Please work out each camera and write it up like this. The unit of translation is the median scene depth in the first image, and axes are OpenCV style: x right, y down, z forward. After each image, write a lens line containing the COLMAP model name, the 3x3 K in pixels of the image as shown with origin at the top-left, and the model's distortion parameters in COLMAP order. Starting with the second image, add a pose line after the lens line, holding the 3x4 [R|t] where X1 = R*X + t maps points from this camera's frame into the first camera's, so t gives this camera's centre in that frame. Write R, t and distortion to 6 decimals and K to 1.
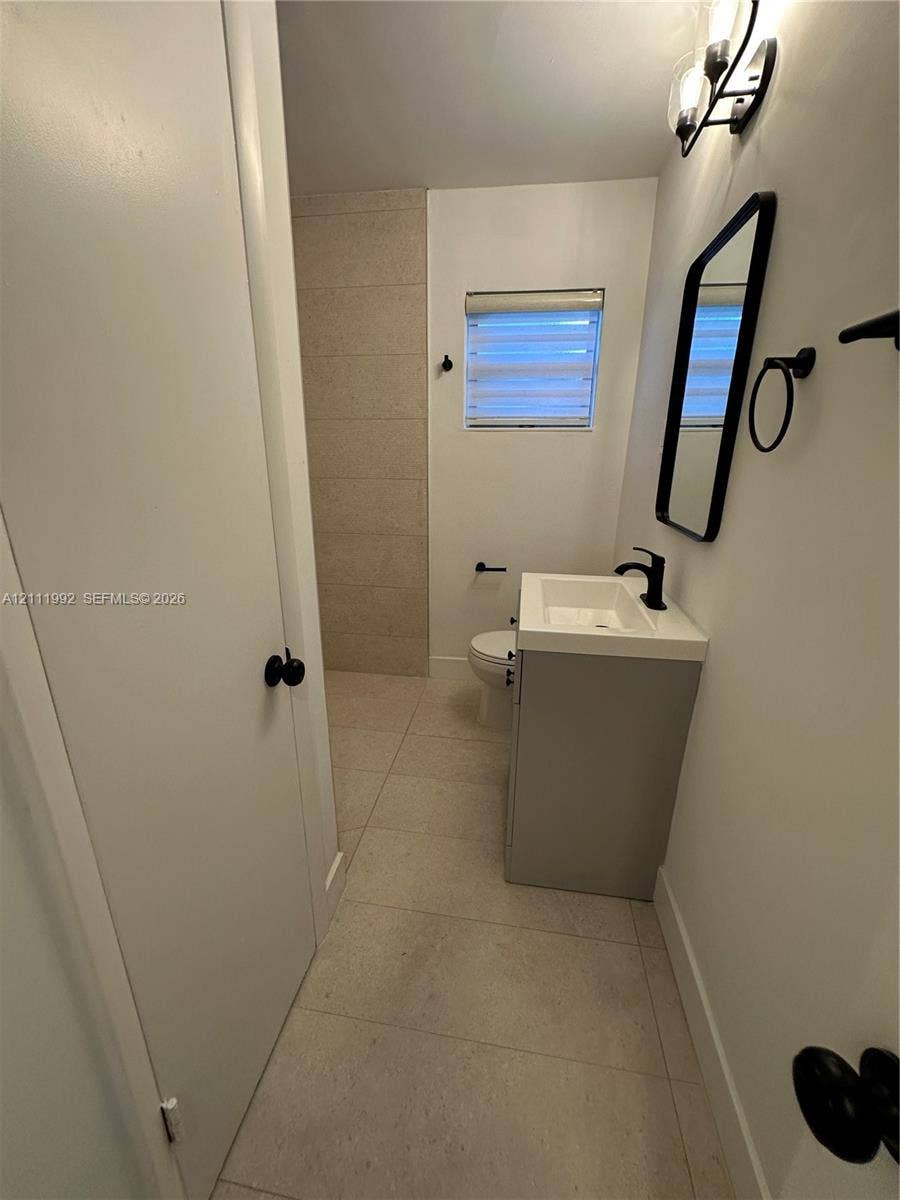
lens RADIAL K [[477.8, 0, 450.0], [0, 477.8, 600.0], [0, 0, 1]] dist [-0.002198, -0.000057]
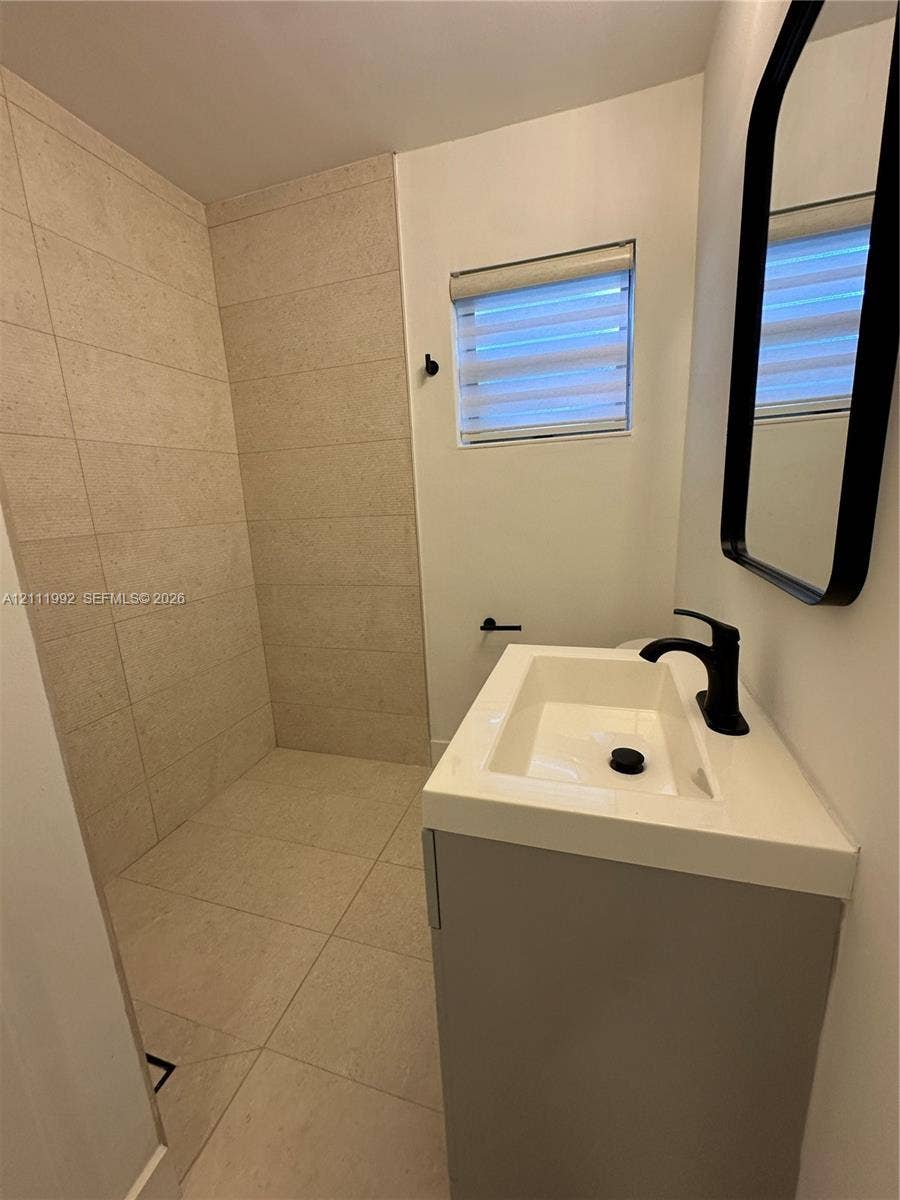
lens RADIAL K [[477.8, 0, 450.0], [0, 477.8, 600.0], [0, 0, 1]] dist [-0.002198, -0.000057]
pose [[0.986742, -0.025481, -0.160283, 0.140884], [0.012018, 0.996358, -0.084412, -0.049949], [0.161850, 0.081366, 0.983455, 0.274499]]
